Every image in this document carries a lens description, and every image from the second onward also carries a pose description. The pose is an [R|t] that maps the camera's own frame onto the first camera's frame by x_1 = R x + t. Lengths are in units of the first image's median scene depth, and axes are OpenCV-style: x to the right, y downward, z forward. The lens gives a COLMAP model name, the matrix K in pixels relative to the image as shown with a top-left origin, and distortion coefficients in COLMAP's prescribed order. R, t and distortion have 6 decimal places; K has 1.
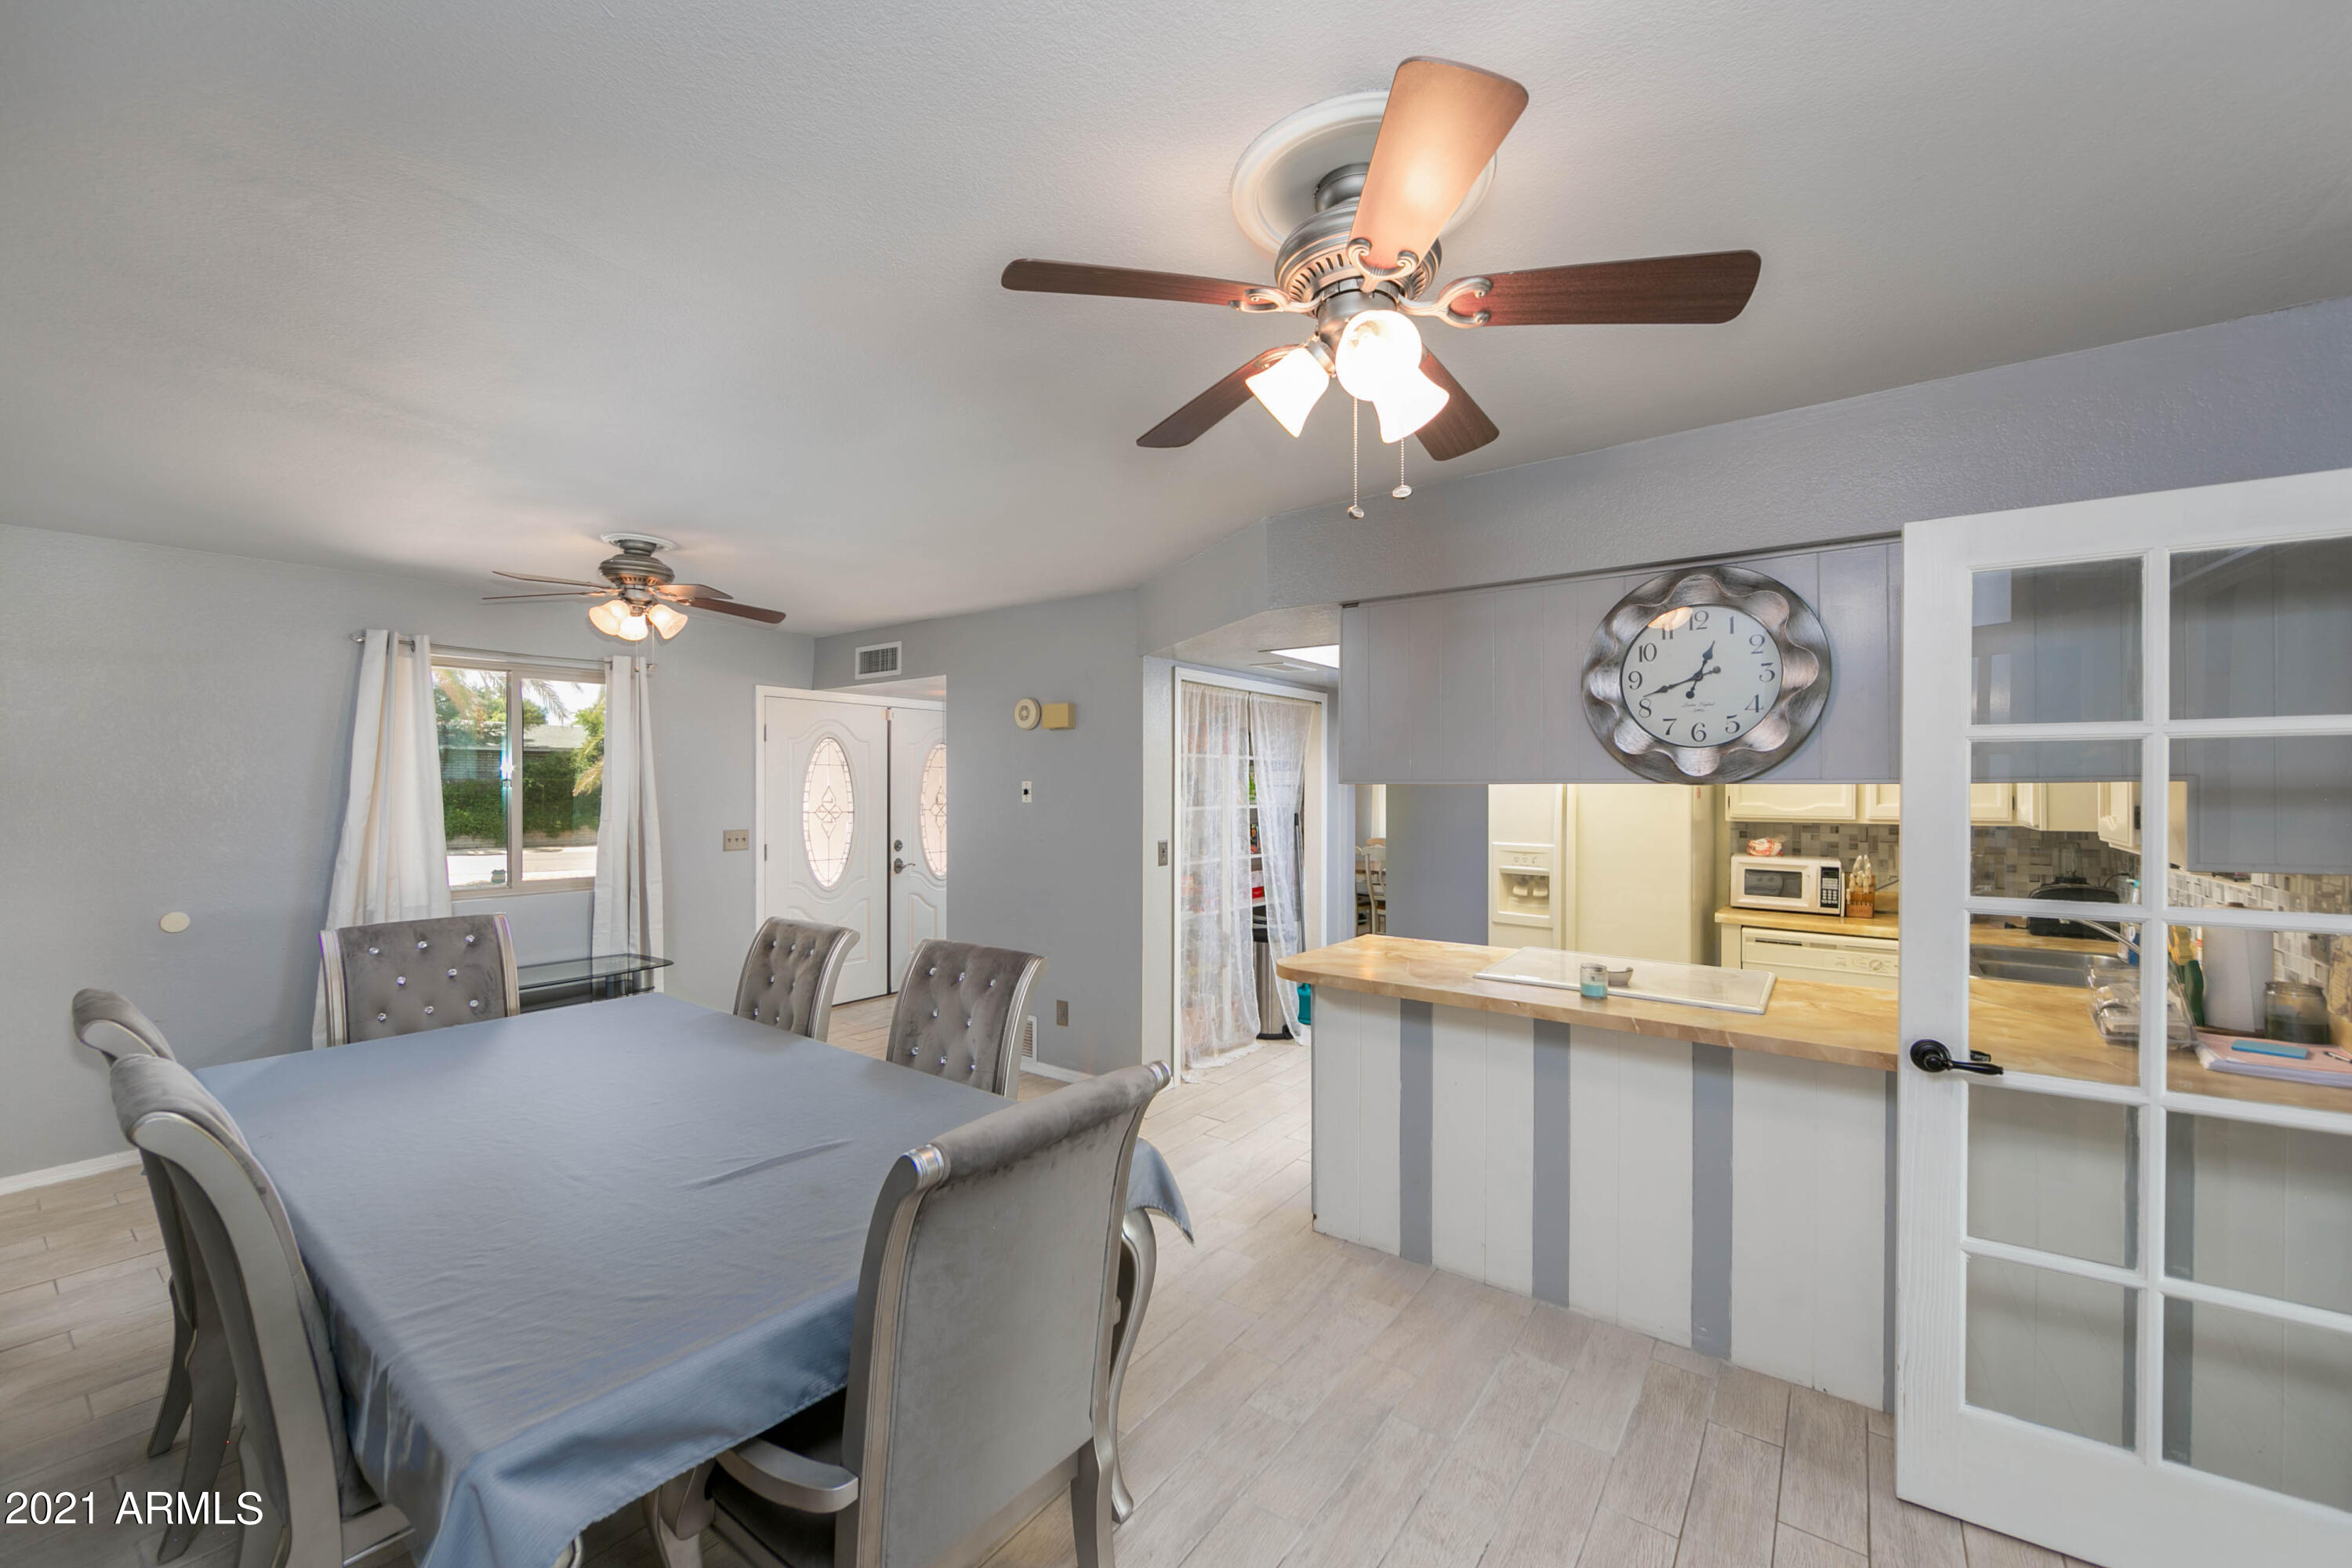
lens RADIAL K [[925.4, 0, 1167.9], [0, 925.4, 787.0], [0, 0, 1]] dist [0.000106, 0.000002]
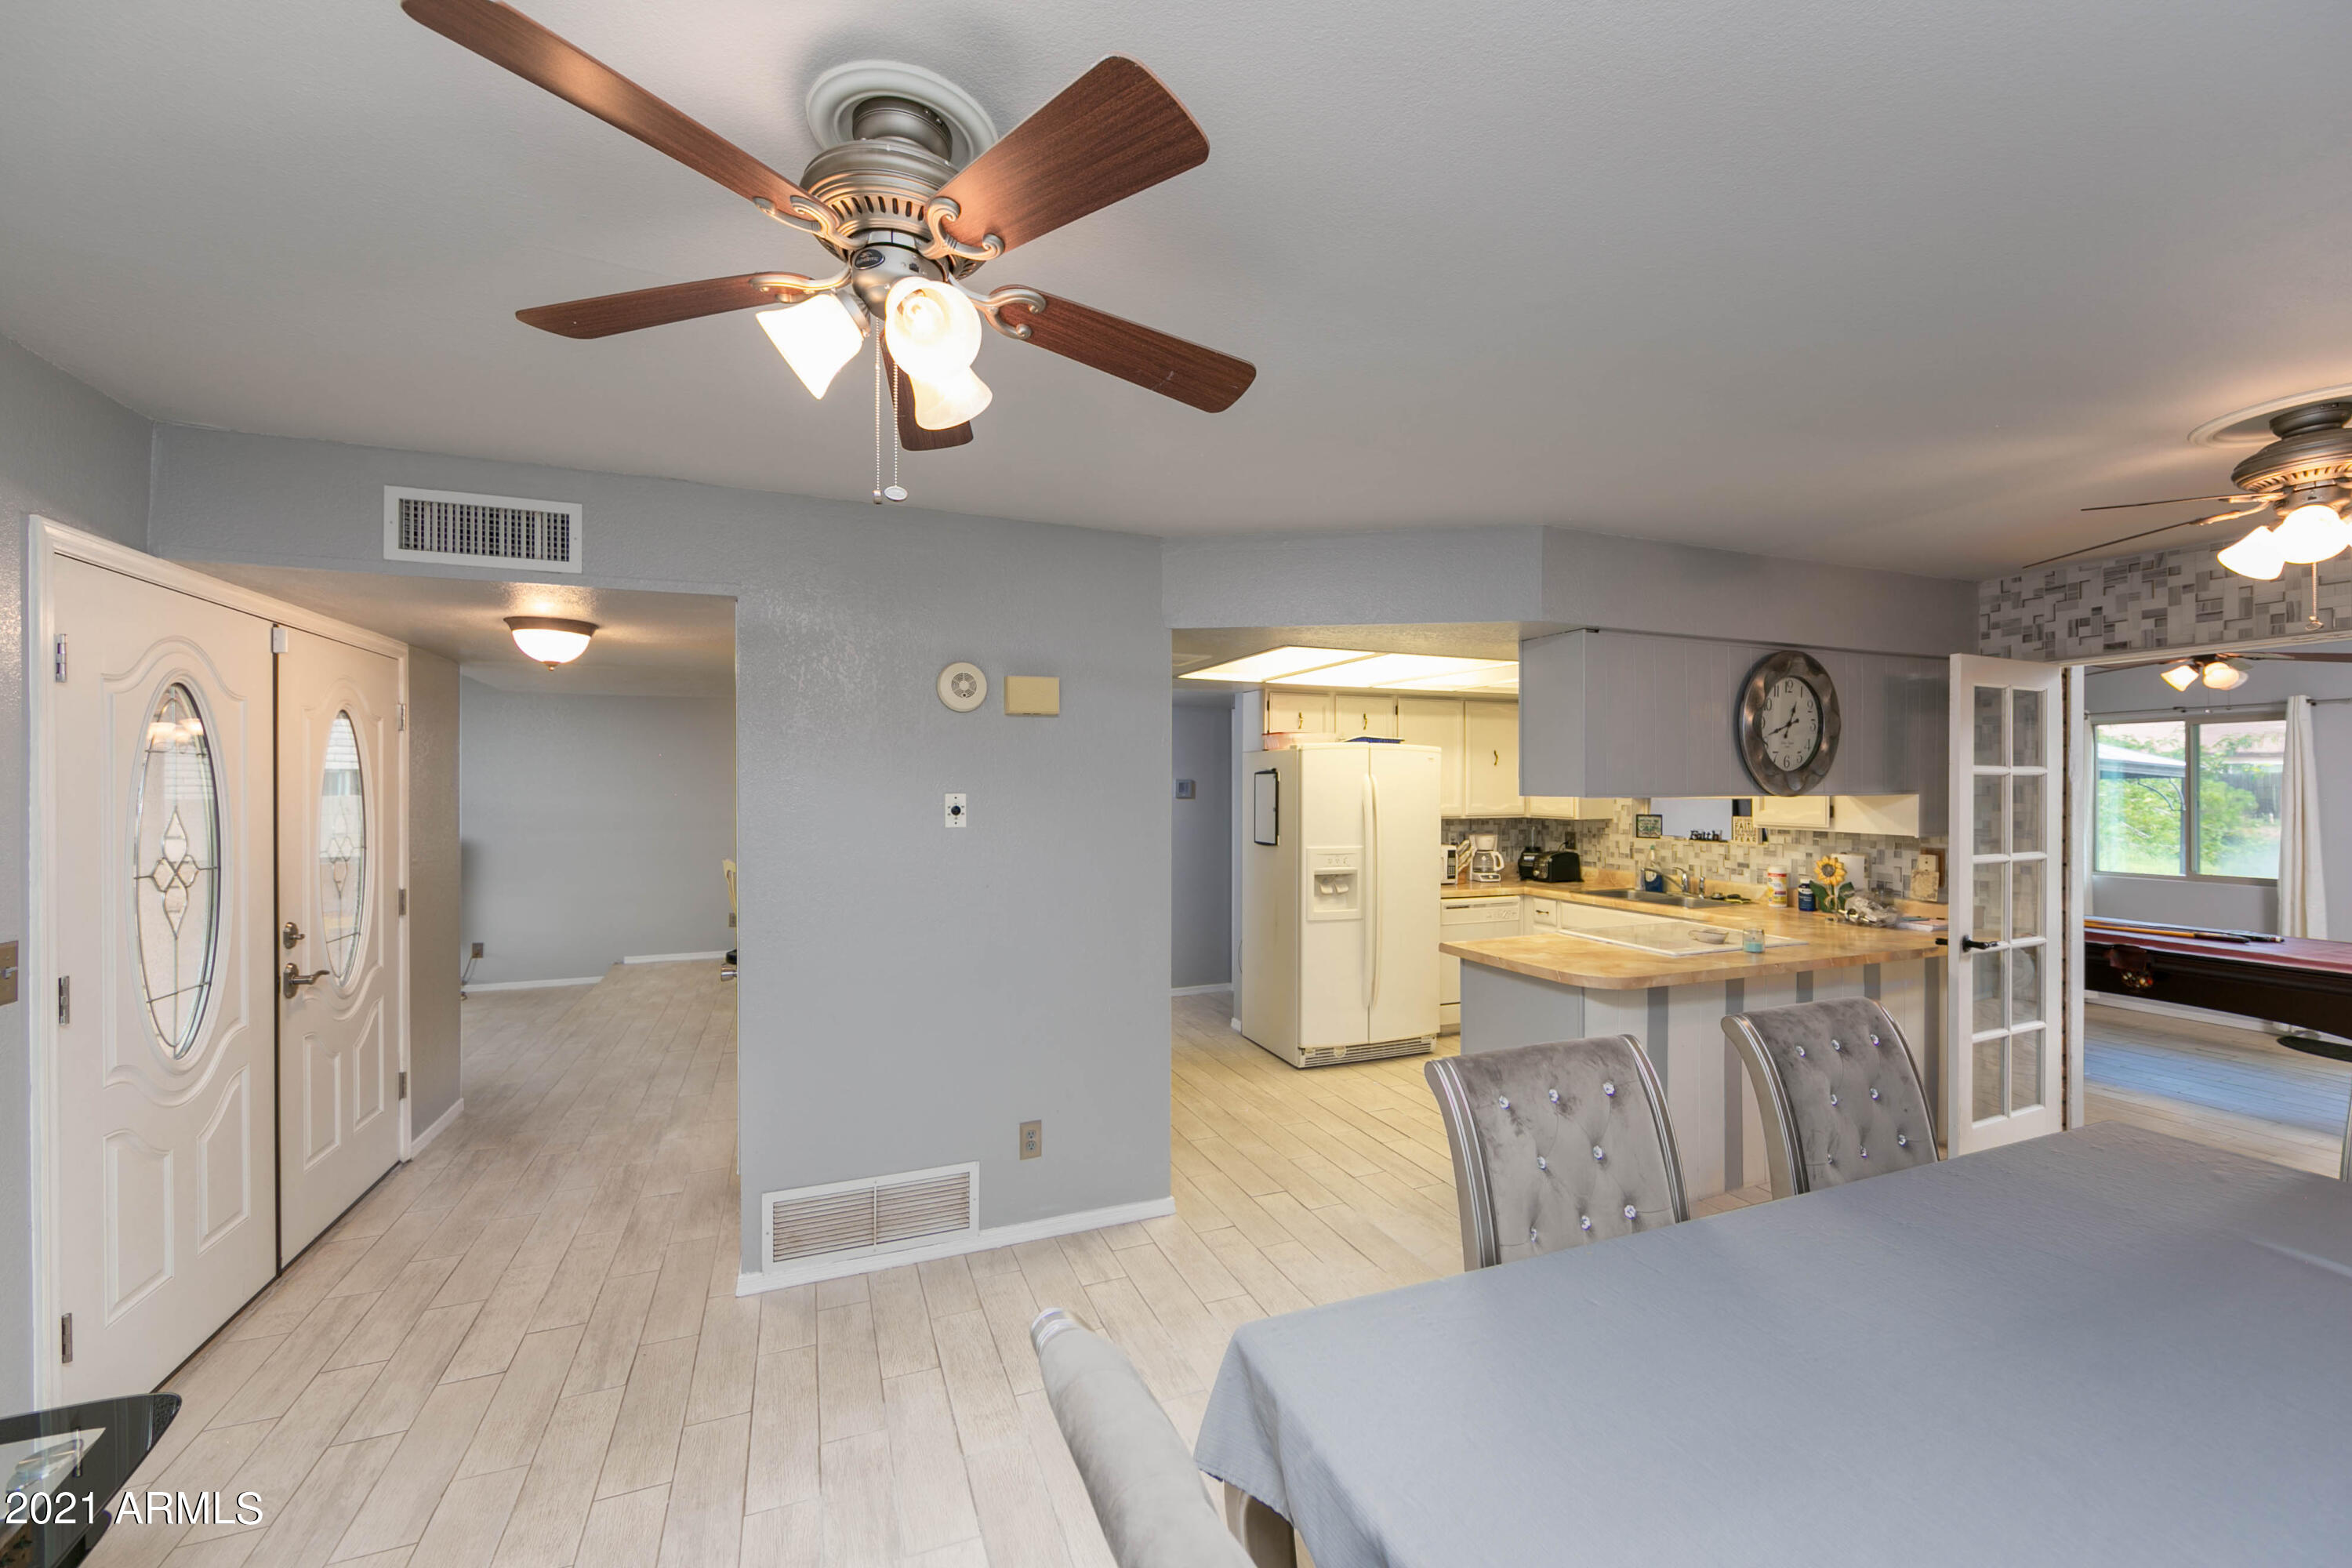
lens RADIAL K [[925.4, 0, 1170.5], [0, 925.4, 789.5], [0, 0, 1]] dist [0.000106, 0.000002]
pose [[0.515353, -0.005403, 0.856961, -0.632906], [0.001651, 0.999985, 0.005312, -0.012459], [-0.856976, -0.001322, 0.515354, 0.565442]]
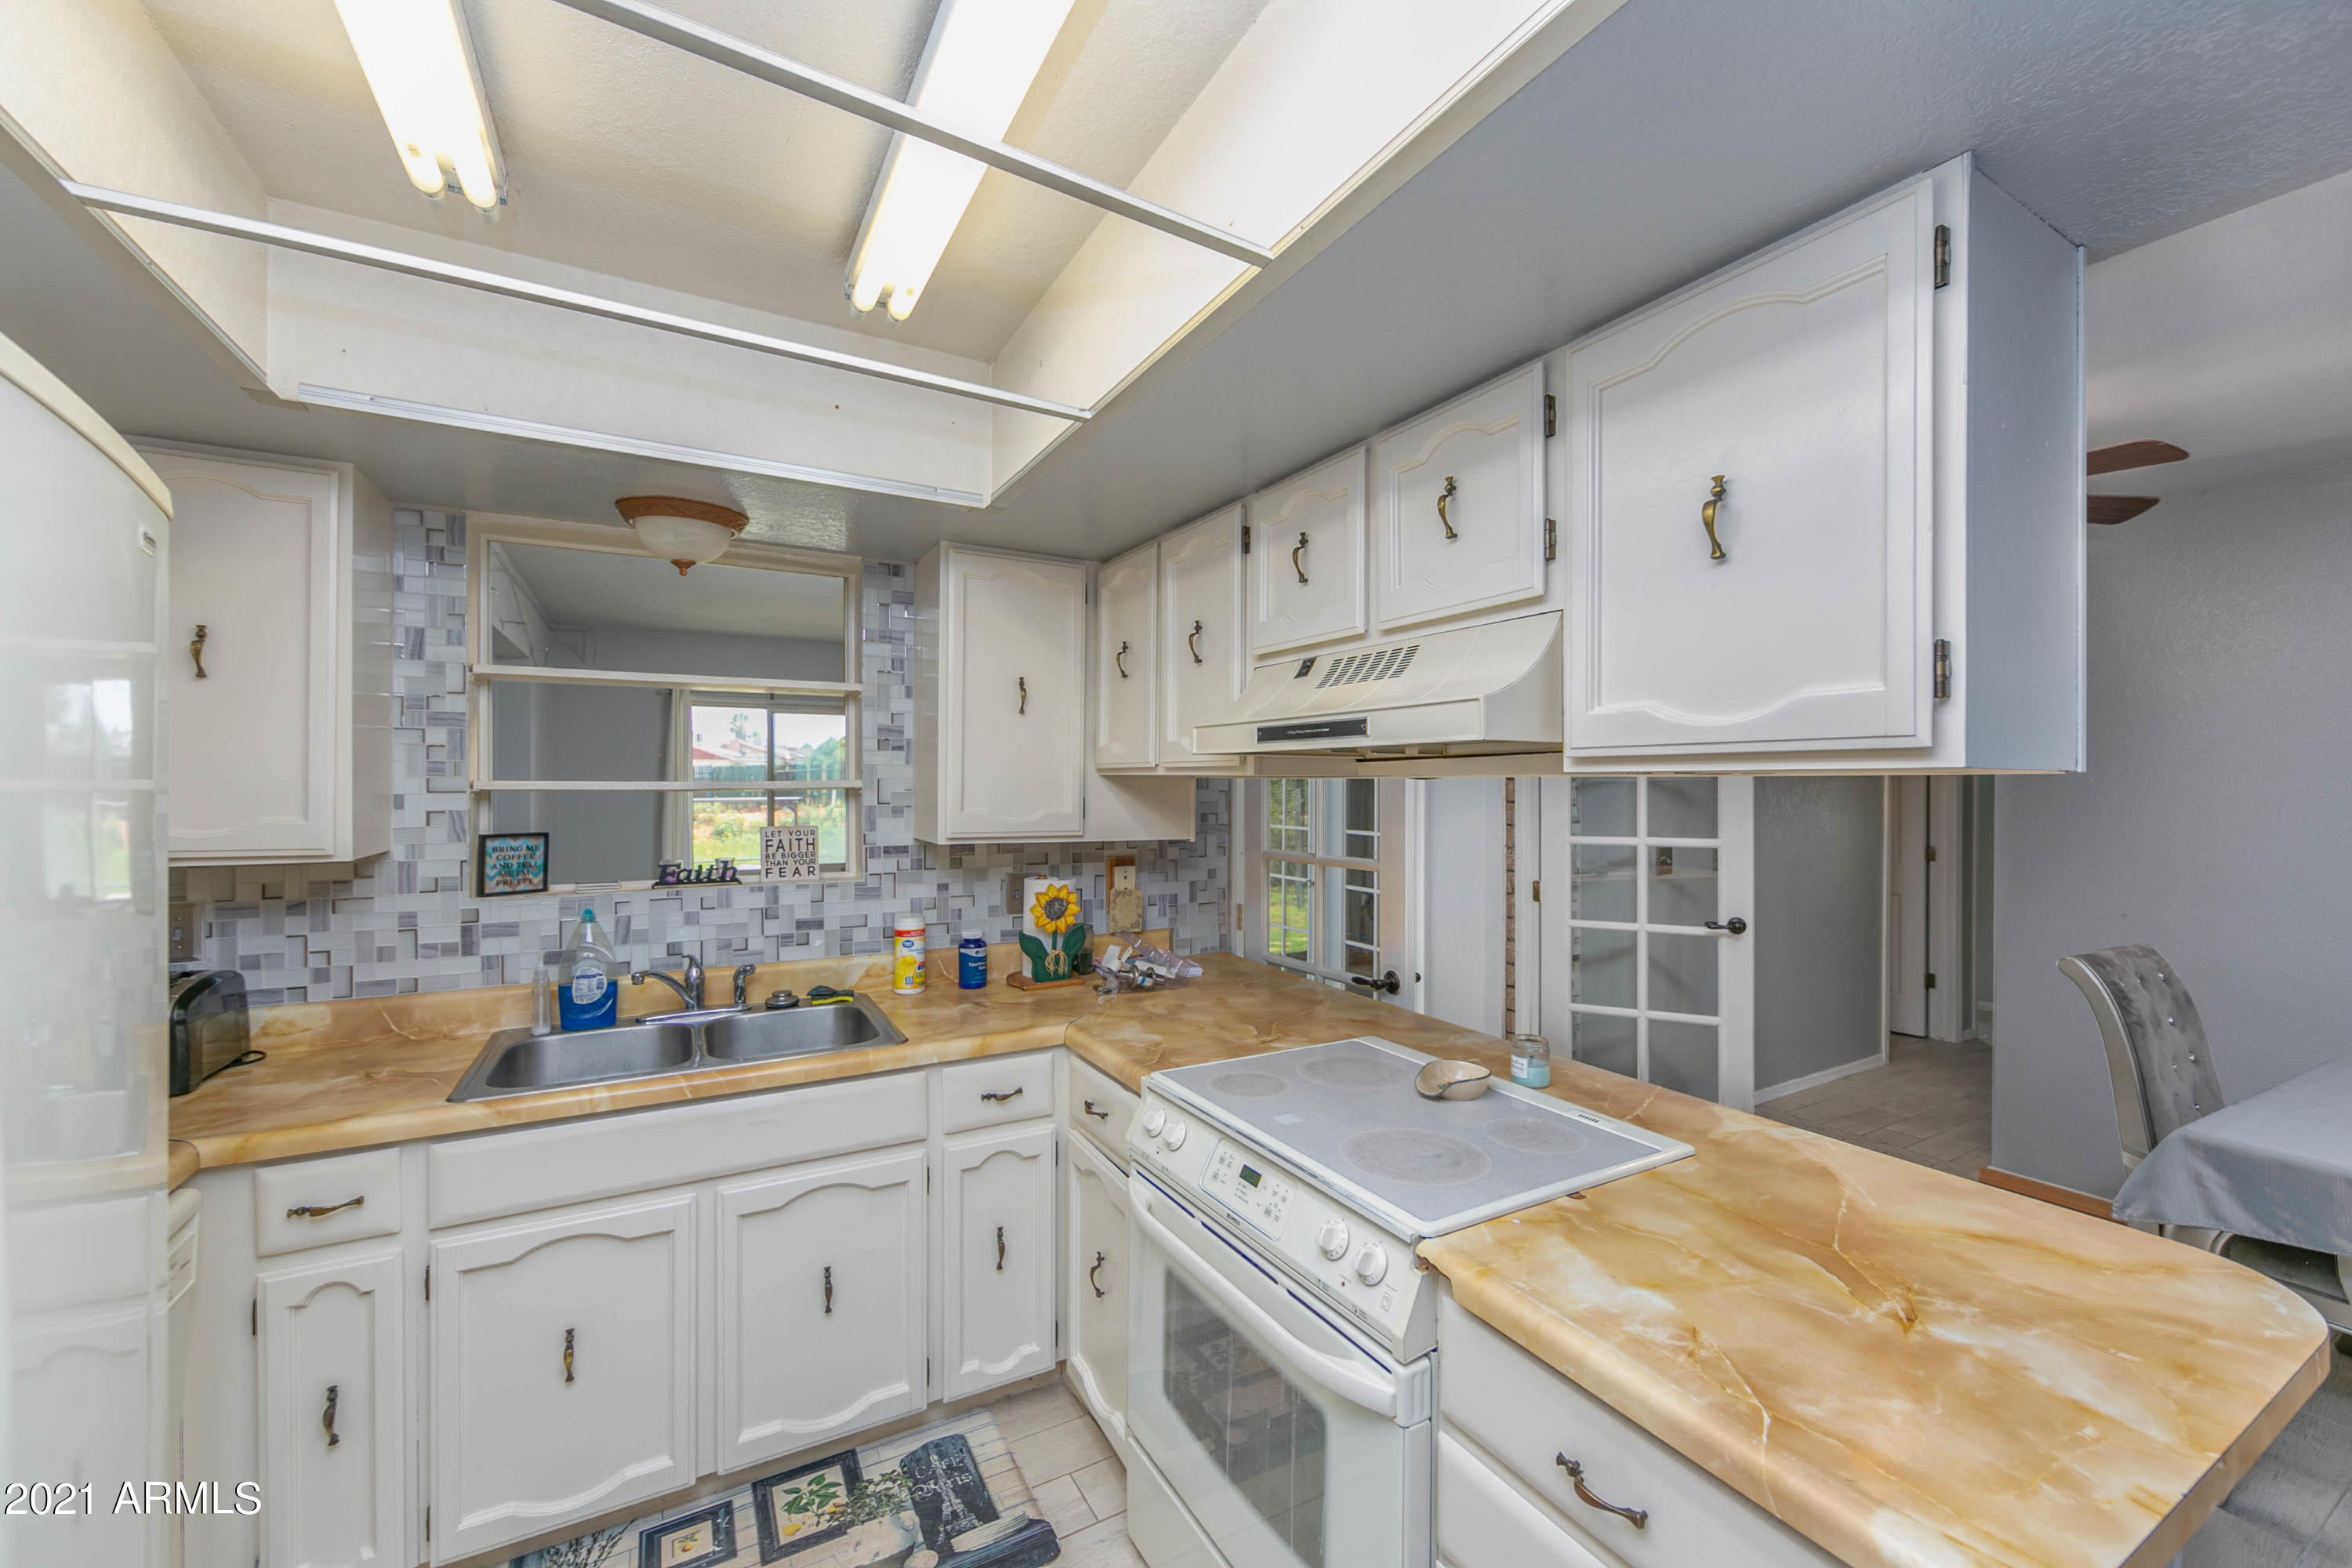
lens RADIAL K [[925.4, 0, 1174.4], [0, 925.4, 786.4], [0, 0, 1]] dist [0.000106, 0.000002]
pose [[-0.916650, -0.004612, 0.399665, 0.031466], [-0.003467, 0.999988, 0.003588, -0.002226], [-0.399677, 0.001903, -0.916654, 0.862753]]
